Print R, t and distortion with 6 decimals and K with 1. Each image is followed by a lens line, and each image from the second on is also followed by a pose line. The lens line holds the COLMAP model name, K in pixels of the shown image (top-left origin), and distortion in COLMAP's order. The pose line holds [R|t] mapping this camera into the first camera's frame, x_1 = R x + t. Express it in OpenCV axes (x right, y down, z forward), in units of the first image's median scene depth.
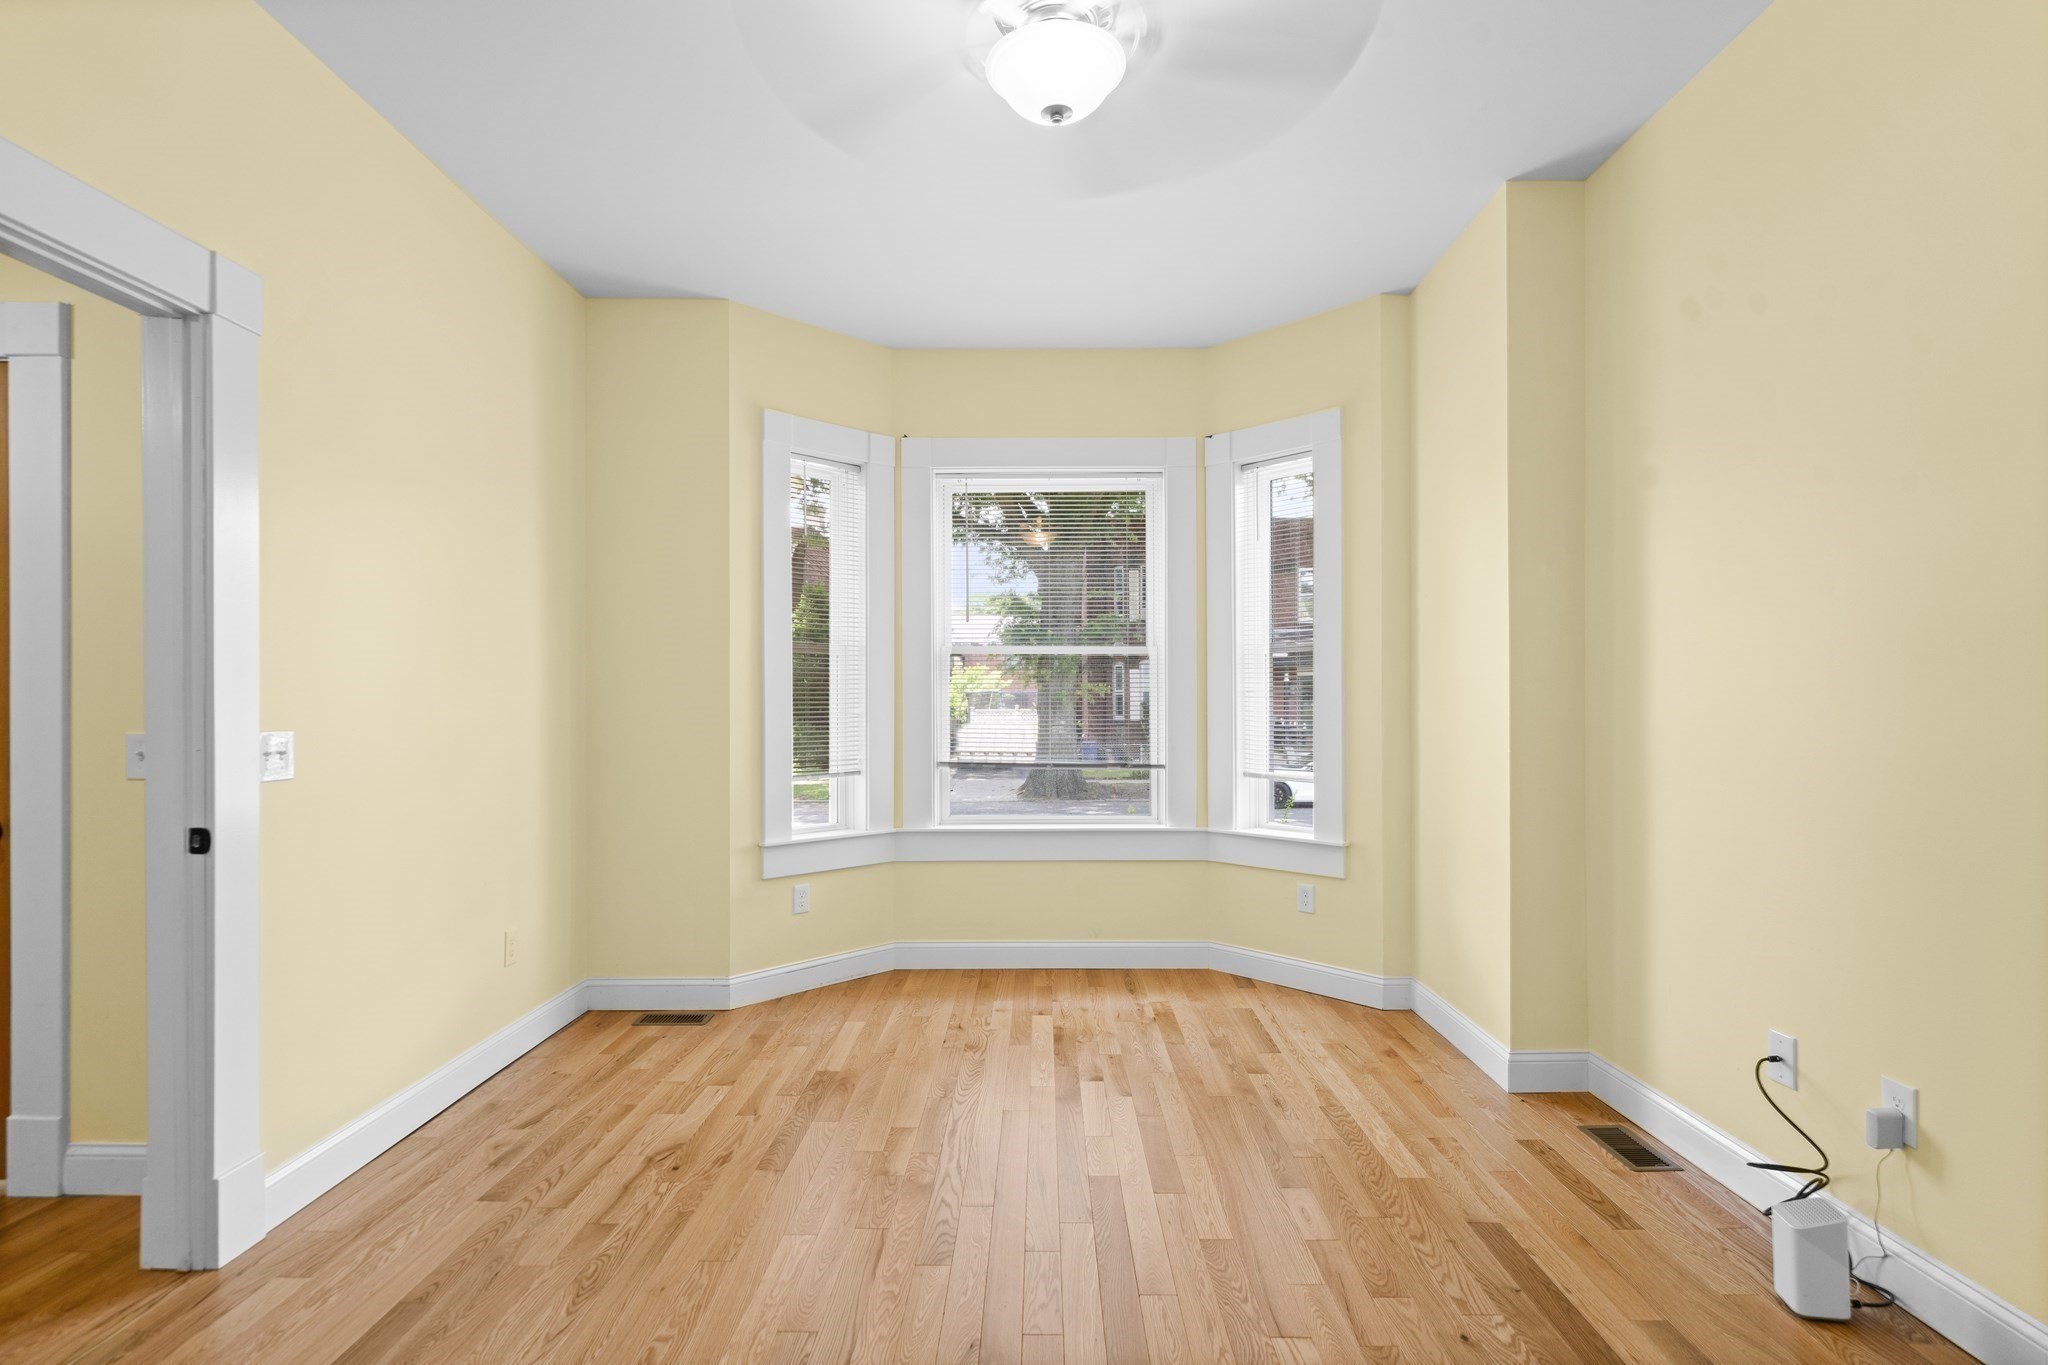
lens RADIAL K [[1017.0, 0, 1031.4], [0, 1017.0, 699.6], [0, 0, 1]] dist [0.004996, 0.001087]
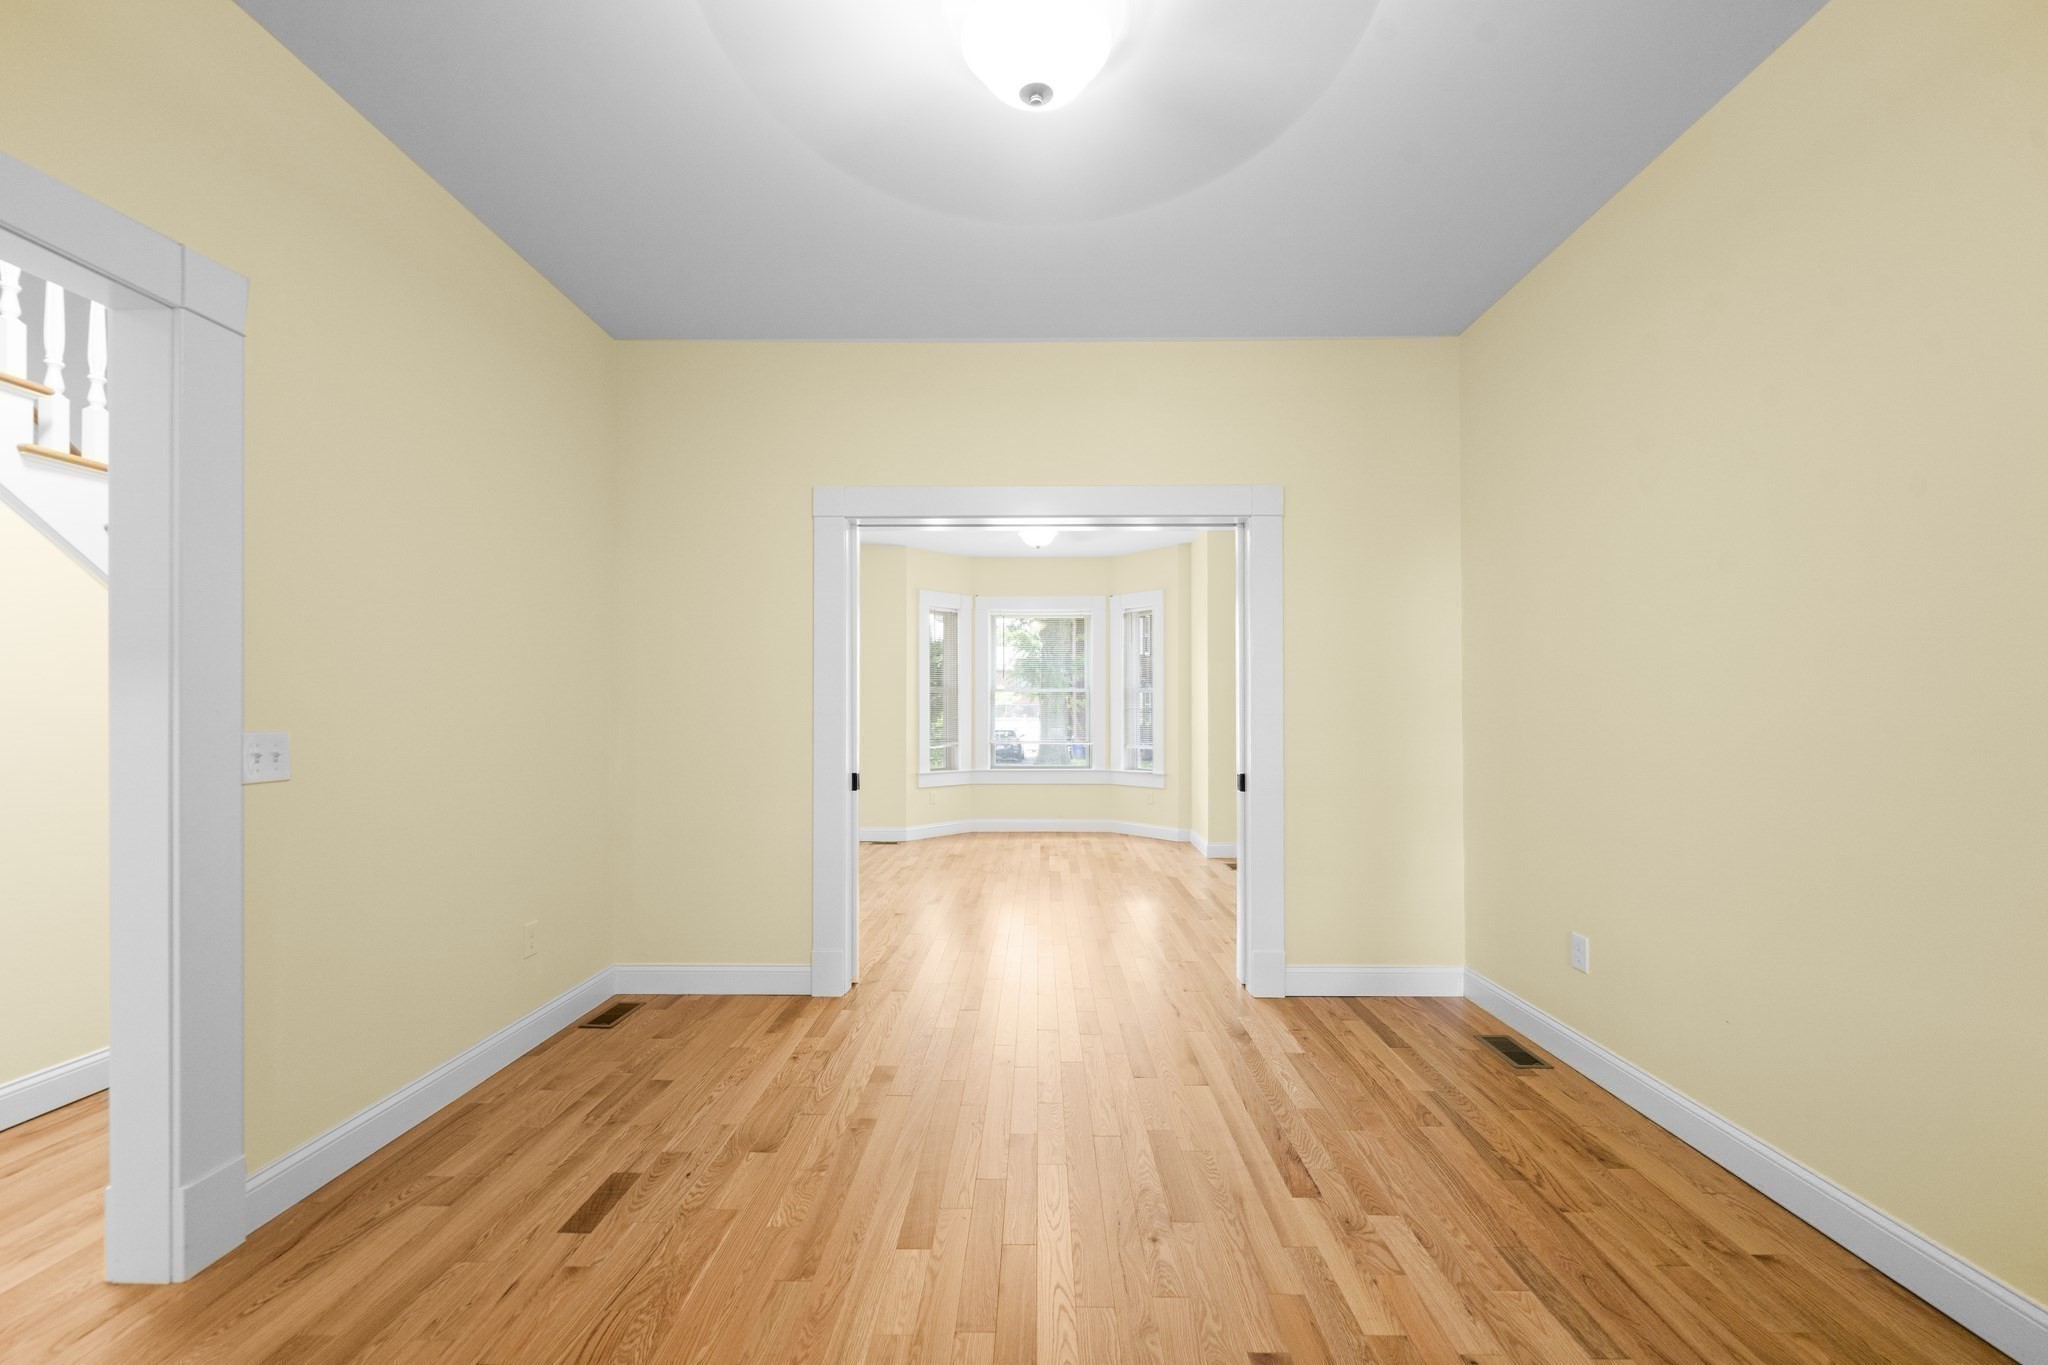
lens RADIAL K [[782.5, 0, 1030.8], [0, 782.5, 704.3], [0, 0, 1]] dist [-0.003266, -0.000025]
pose [[0.999973, 0.002700, -0.006877, 0.009462], [-0.002754, 0.999966, -0.007834, -0.004867], [0.006856, 0.007853, 0.999946, -0.845702]]
